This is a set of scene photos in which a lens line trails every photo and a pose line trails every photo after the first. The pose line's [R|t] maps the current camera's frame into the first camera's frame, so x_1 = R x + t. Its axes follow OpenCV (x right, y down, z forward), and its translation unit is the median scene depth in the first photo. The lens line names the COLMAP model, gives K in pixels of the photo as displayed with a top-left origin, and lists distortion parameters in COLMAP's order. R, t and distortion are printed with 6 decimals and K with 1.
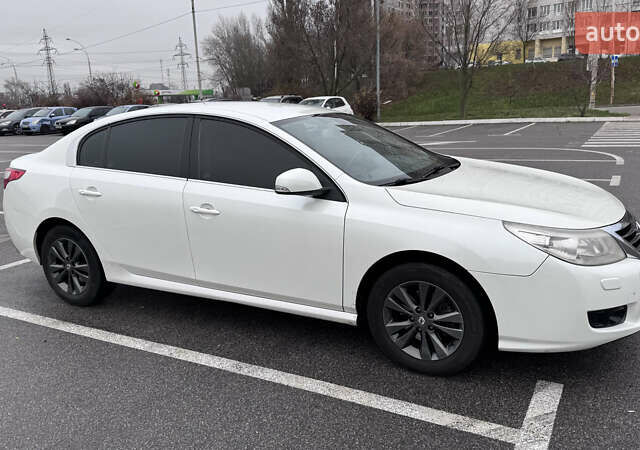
lens RADIAL K [[551.3, 0, 320.0], [0, 551.3, 225.0], [0, 0, 1]] dist [0.153342, -0.286483]
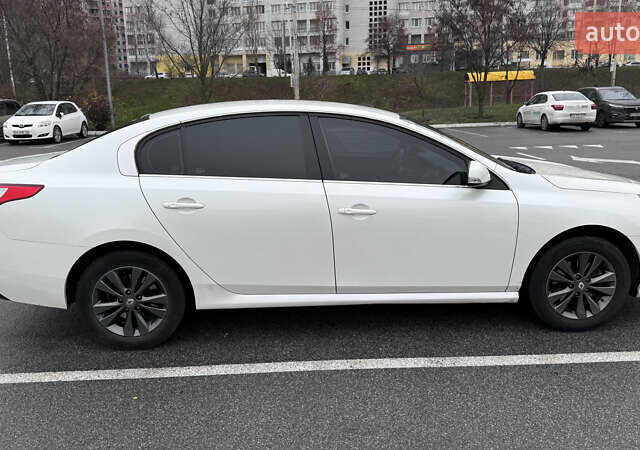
lens RADIAL K [[551.3, 0, 320.0], [0, 551.3, 225.0], [0, 0, 1]] dist [0.153342, -0.286483]
pose [[0.856463, -0.090008, 0.508301, -0.718319], [0.099460, 0.995004, 0.008607, -0.016529], [-0.506537, 0.043184, 0.861136, 0.206191]]
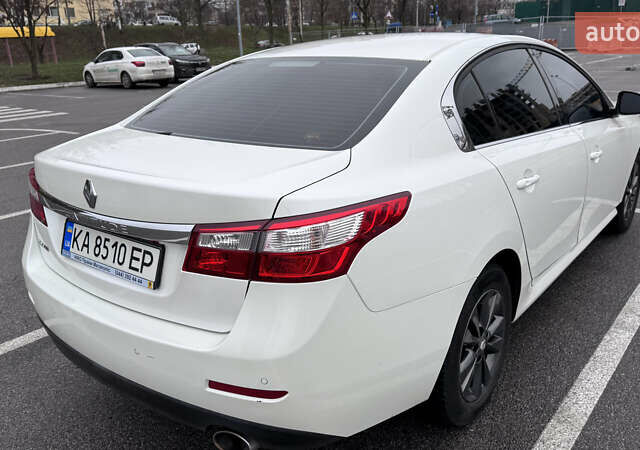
lens RADIAL K [[569.1, 0, 320.0], [0, 569.1, 225.0], [0, 0, 1]] dist [0.011514, -0.002924]
pose [[0.167624, -0.264881, 0.949600, -1.104101], [0.244332, 0.944340, 0.220284, -0.213378], [-0.955094, 0.195092, 0.223013, 1.181567]]
